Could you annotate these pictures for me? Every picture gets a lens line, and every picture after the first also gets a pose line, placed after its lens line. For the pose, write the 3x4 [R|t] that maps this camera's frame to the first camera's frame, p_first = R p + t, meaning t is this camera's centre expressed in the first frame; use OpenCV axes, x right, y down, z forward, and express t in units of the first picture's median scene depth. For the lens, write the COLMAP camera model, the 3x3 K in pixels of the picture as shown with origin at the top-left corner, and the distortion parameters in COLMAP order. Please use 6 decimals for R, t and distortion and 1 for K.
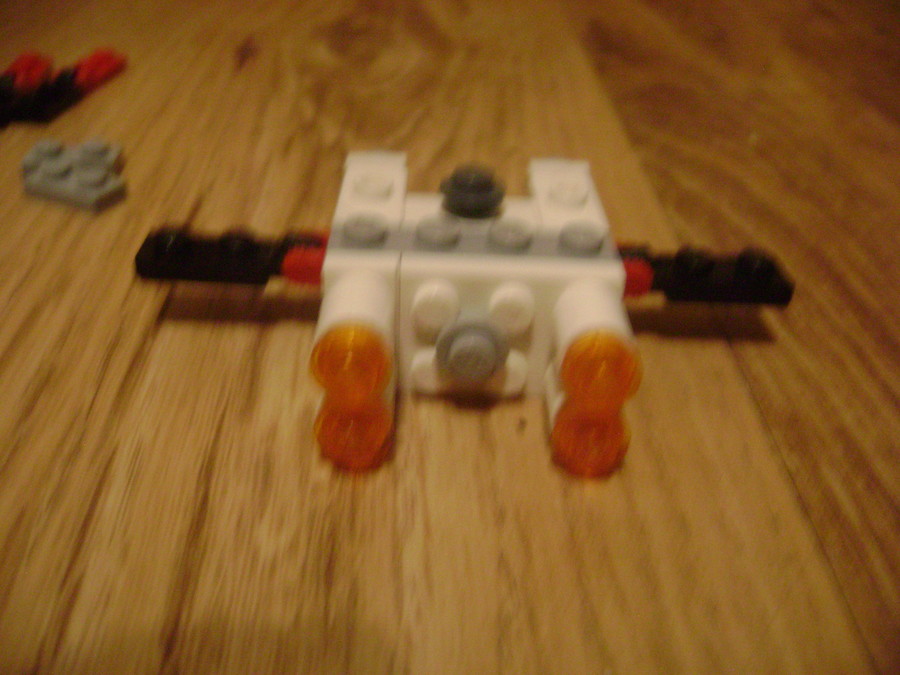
lens RADIAL K [[918.9, 0, 450.0], [0, 918.9, 337.5], [0, 0, 1]] dist [-0.168471, 0.056222]
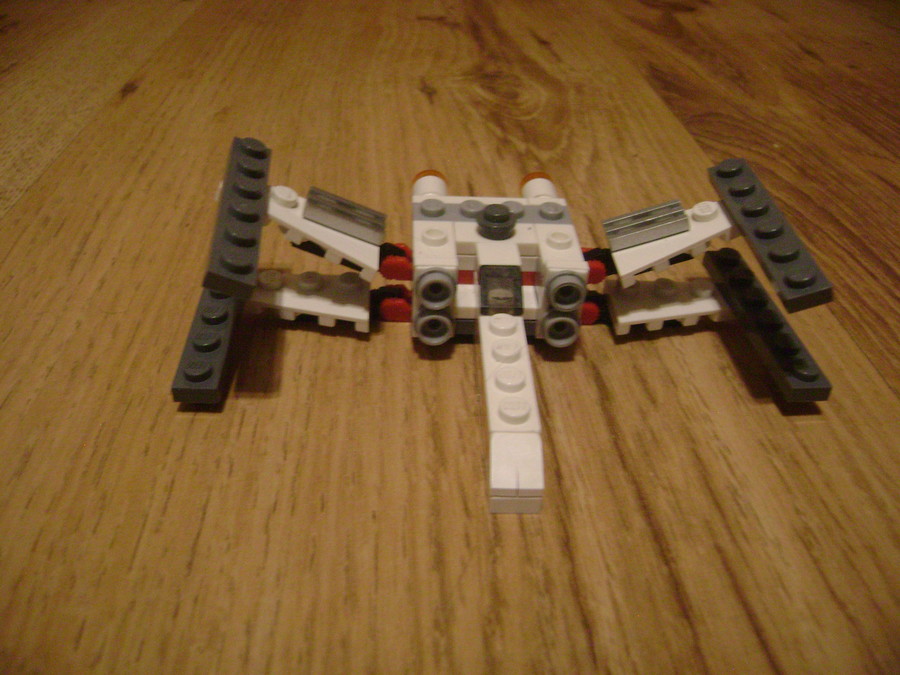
lens RADIAL K [[922.3, 0, 450.0], [0, 922.3, 337.5], [0, 0, 1]] dist [-0.175325, 0.087706]
pose [[0.999309, -0.023854, 0.028522, -0.415538], [0.024418, 0.999510, -0.019582, 0.189629], [-0.028041, 0.020265, 0.999401, -0.800092]]
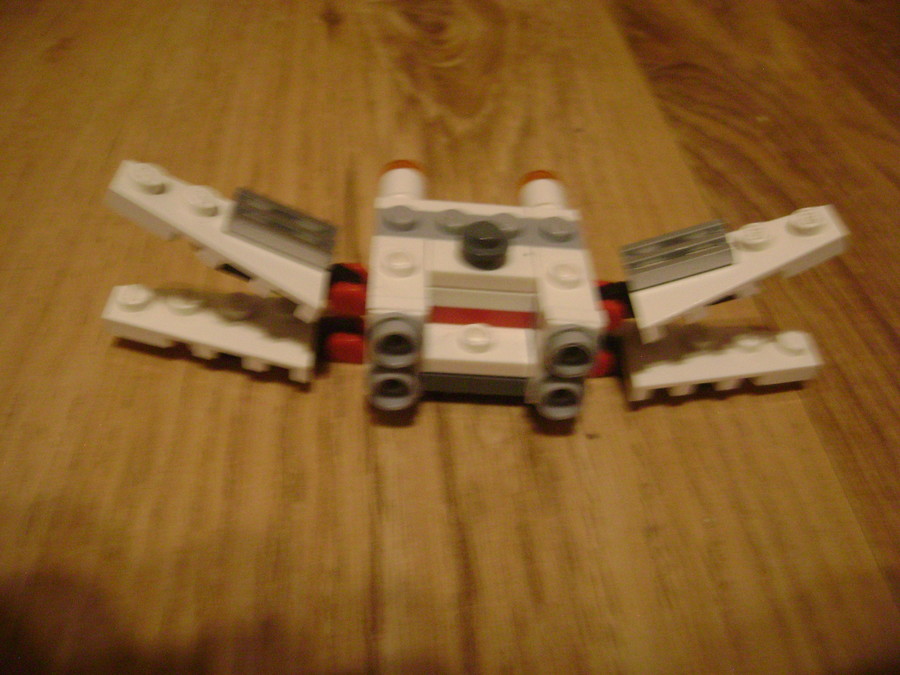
lens RADIAL K [[918.9, 0, 450.0], [0, 918.9, 337.5], [0, 0, 1]] dist [-0.168471, 0.056222]
pose [[0.998232, 0.011070, 0.058403, -0.235412], [-0.018061, 0.992541, 0.120569, -0.088652], [-0.056632, -0.121411, 0.990986, -0.352150]]
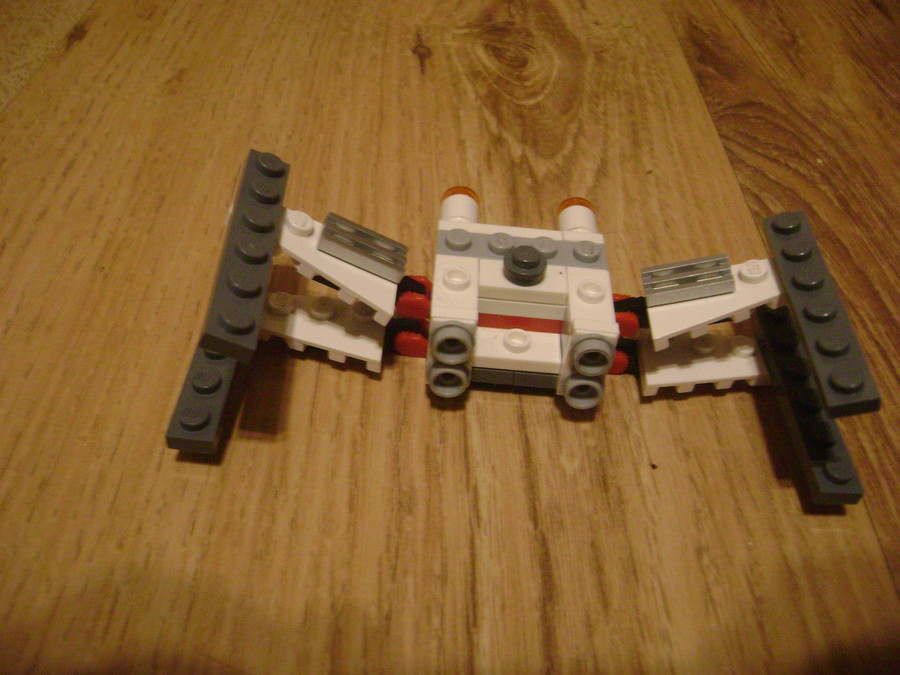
lens RADIAL K [[926.5, 0, 450.0], [0, 926.5, 337.5], [0, 0, 1]] dist [-0.168800, 0.081093]
pose [[0.999078, 0.042921, 0.001050, -0.294160], [-0.042603, 0.988055, 0.148097, -0.195727], [0.005319, -0.148006, 0.988972, -0.536158]]
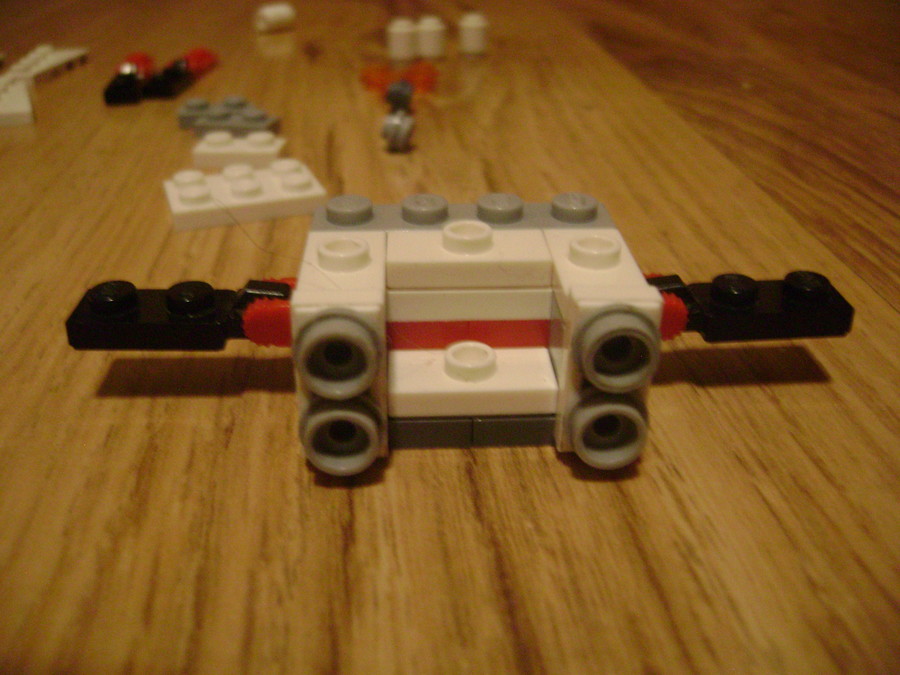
lens RADIAL K [[918.9, 0, 450.0], [0, 918.9, 337.5], [0, 0, 1]] dist [-0.168471, 0.056222]
pose [[0.996793, -0.069852, 0.039034, -0.202965], [0.072454, 0.994926, -0.069801, 0.258828], [-0.033960, 0.072405, 0.996797, -0.272279]]
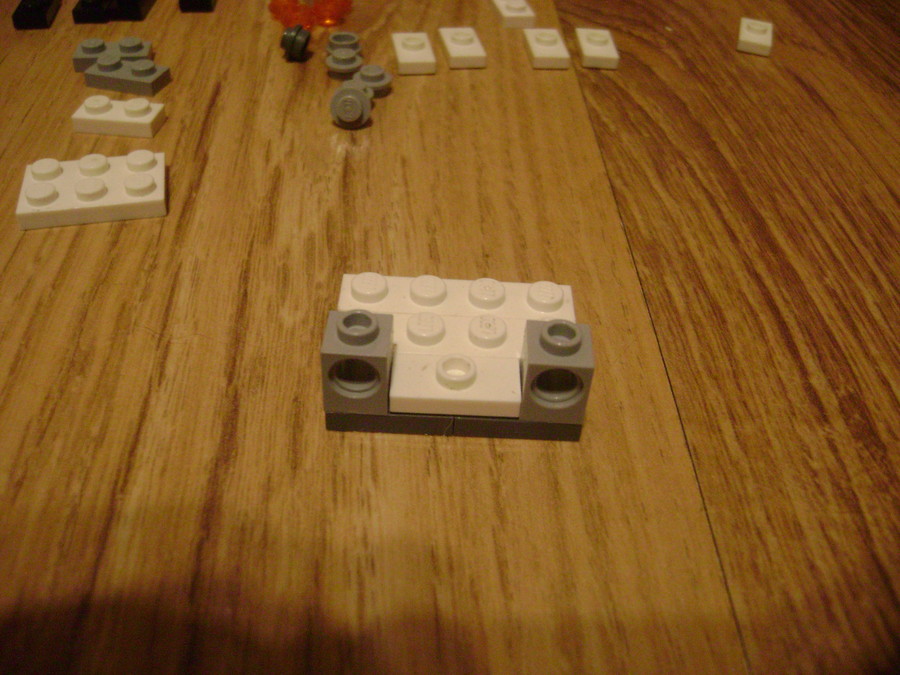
lens RADIAL K [[922.3, 0, 450.0], [0, 922.3, 337.5], [0, 0, 1]] dist [-0.175325, 0.087706]
pose [[0.999837, -0.006875, 0.016699, 0.030062], [0.004466, 0.990108, 0.140238, 0.026038], [-0.017498, -0.140141, 0.989977, -0.354938]]
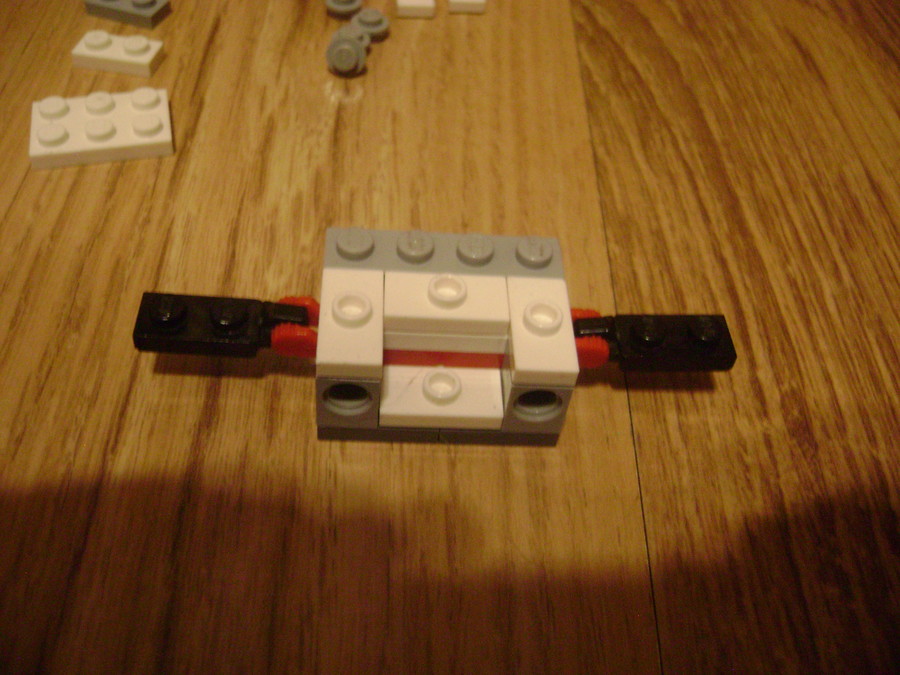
lens RADIAL K [[922.3, 0, 450.0], [0, 922.3, 337.5], [0, 0, 1]] dist [-0.175325, 0.087706]
pose [[0.998413, 0.051971, 0.021711, 0.056185], [-0.055930, 0.960329, 0.273205, -0.095443], [-0.006651, -0.273985, 0.961711, -0.397548]]
